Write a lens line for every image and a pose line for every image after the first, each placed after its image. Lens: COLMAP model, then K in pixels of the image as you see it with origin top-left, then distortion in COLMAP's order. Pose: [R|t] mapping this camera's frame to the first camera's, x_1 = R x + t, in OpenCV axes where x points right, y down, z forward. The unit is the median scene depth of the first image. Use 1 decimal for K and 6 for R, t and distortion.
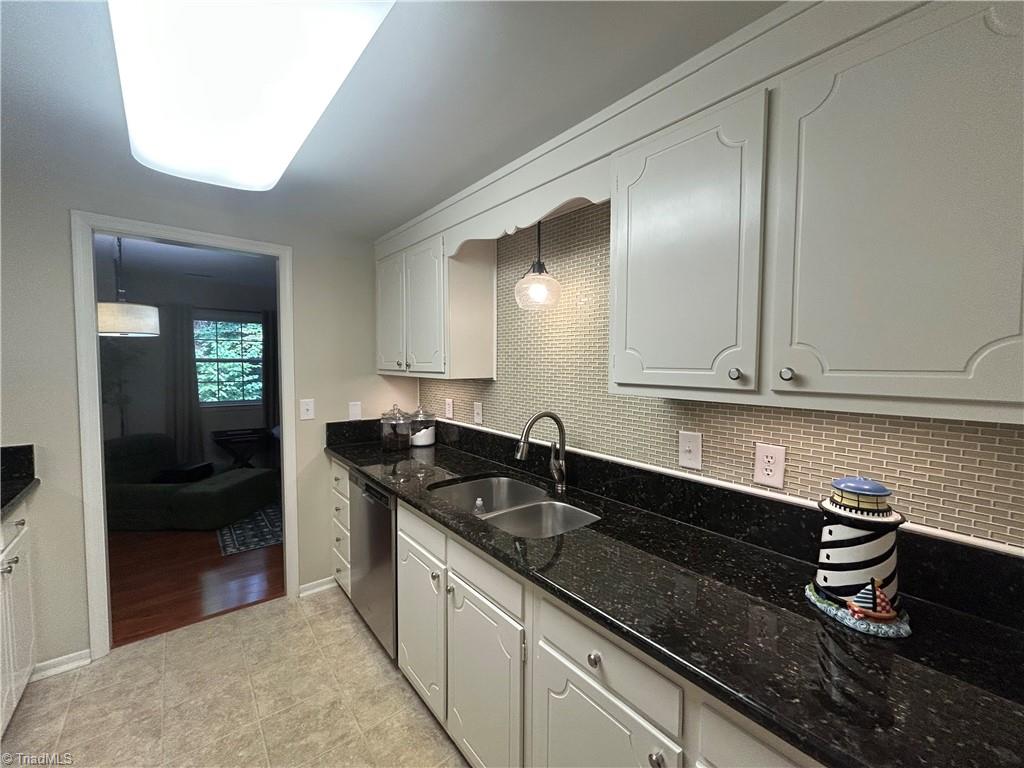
lens RADIAL K [[414.1, 0, 513.5], [0, 414.1, 384.1], [0, 0, 1]] dist [-0.006890, 0.001934]
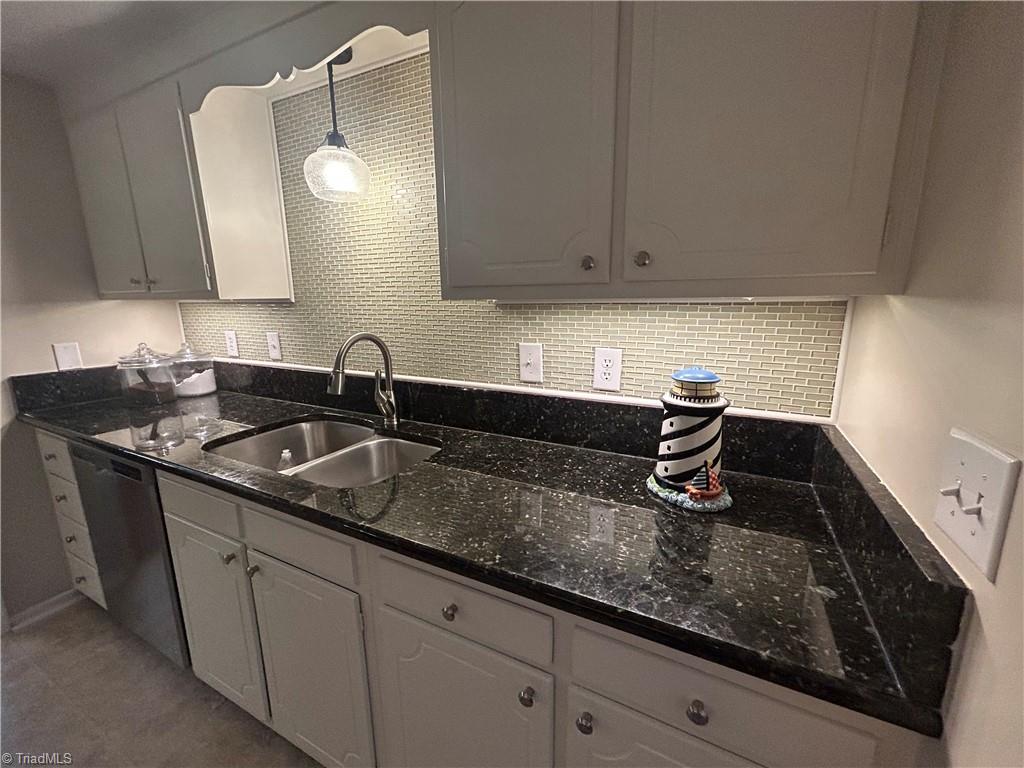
lens RADIAL K [[414.1, 0, 520.1], [0, 414.1, 384.2], [0, 0, 1]] dist [-0.006890, 0.001934]
pose [[0.908026, -0.098538, 0.407160, 0.019365], [0.034653, 0.986279, 0.161410, 0.053676], [-0.417478, -0.132455, 0.898981, 0.160088]]
